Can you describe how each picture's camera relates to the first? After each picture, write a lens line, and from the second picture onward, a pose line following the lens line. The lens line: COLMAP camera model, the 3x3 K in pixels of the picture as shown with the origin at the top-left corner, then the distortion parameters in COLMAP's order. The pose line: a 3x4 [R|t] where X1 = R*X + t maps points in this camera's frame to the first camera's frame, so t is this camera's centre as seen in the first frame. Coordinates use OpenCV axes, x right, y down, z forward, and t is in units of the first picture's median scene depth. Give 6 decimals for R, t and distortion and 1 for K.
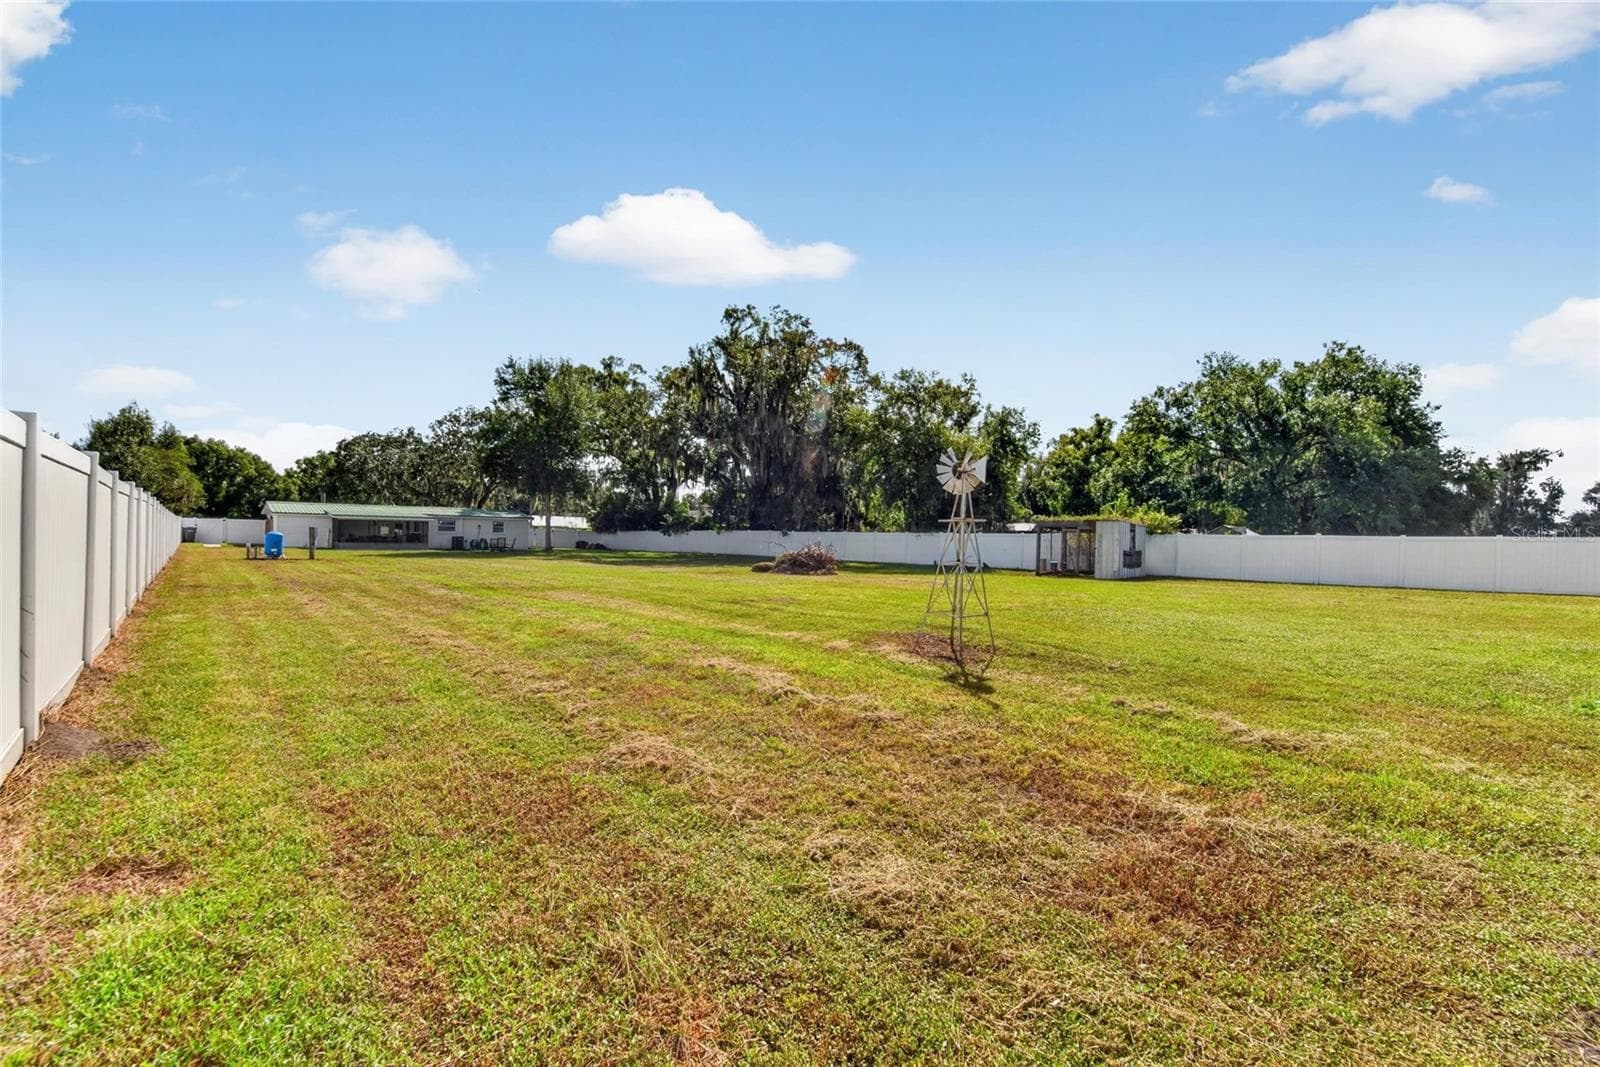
lens RADIAL K [[707.1, 0, 799.4], [0, 707.1, 550.0], [0, 0, 1]] dist [-0.022092, 0.000699]
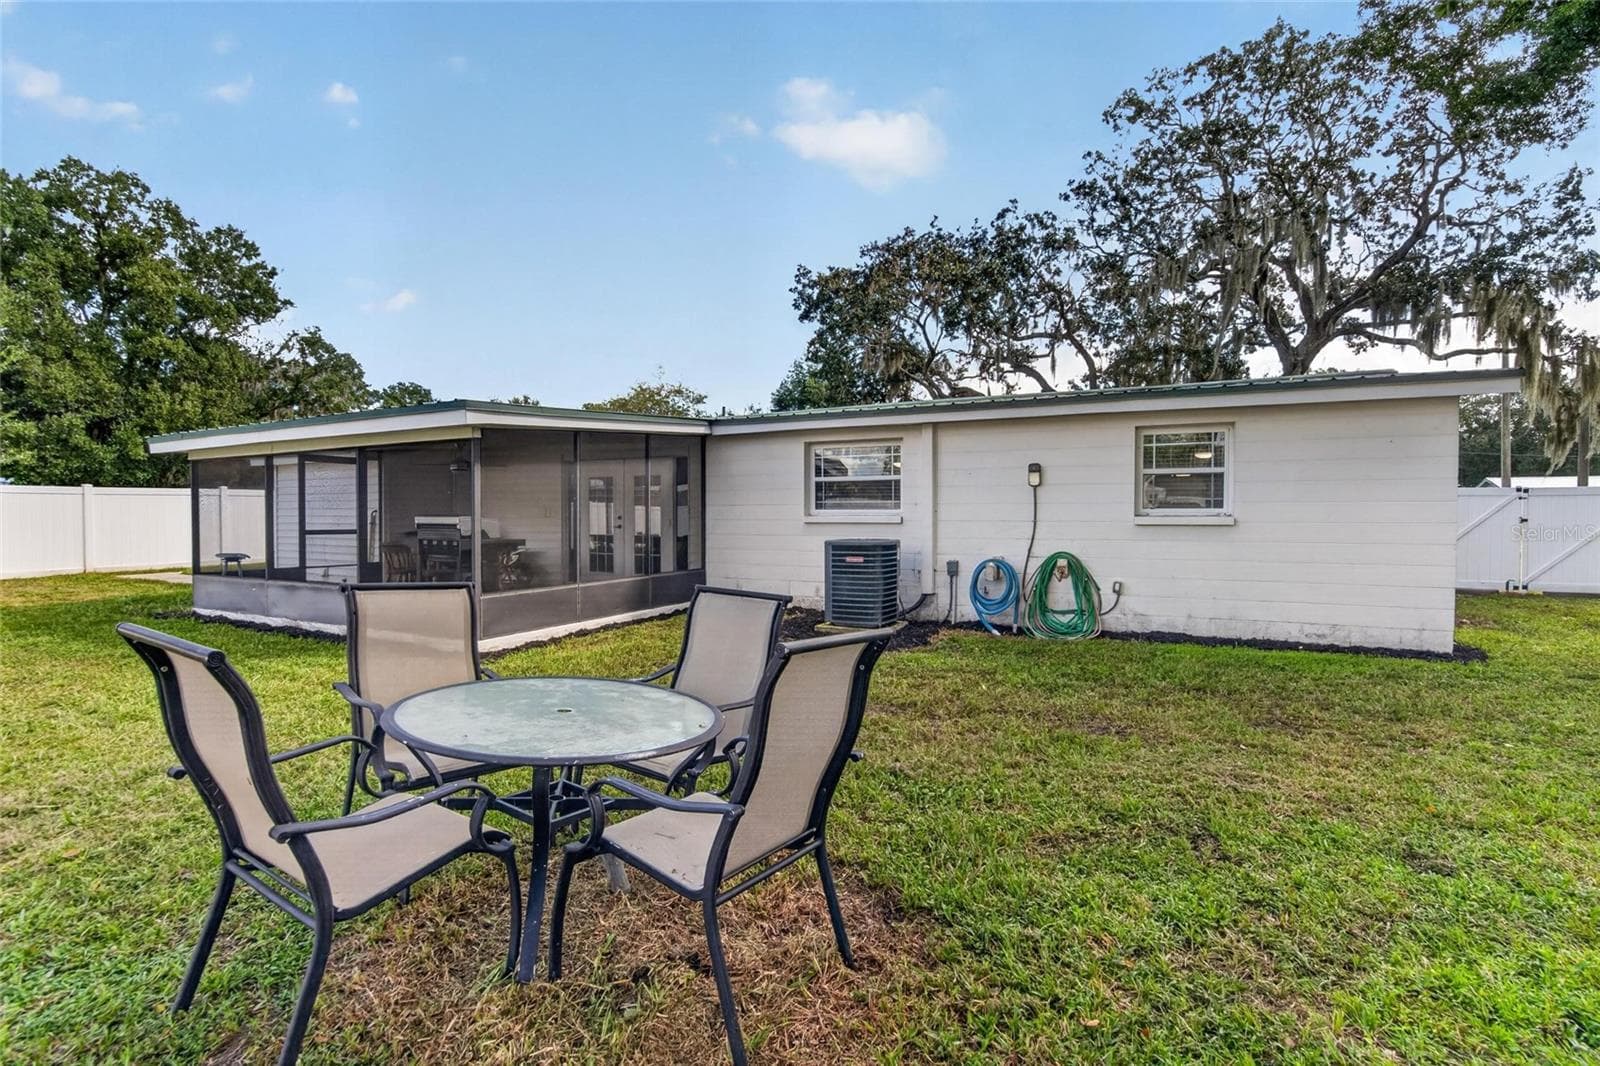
lens RADIAL K [[708.5, 0, 791.8], [0, 708.5, 539.9], [0, 0, 1]] dist [-0.043007, 0.009496]
pose [[0.378684, 0.010687, -0.925464, -0.341035], [-0.008711, 0.999930, 0.007983, -0.020605], [0.925485, 0.005039, 0.378751, 0.909476]]
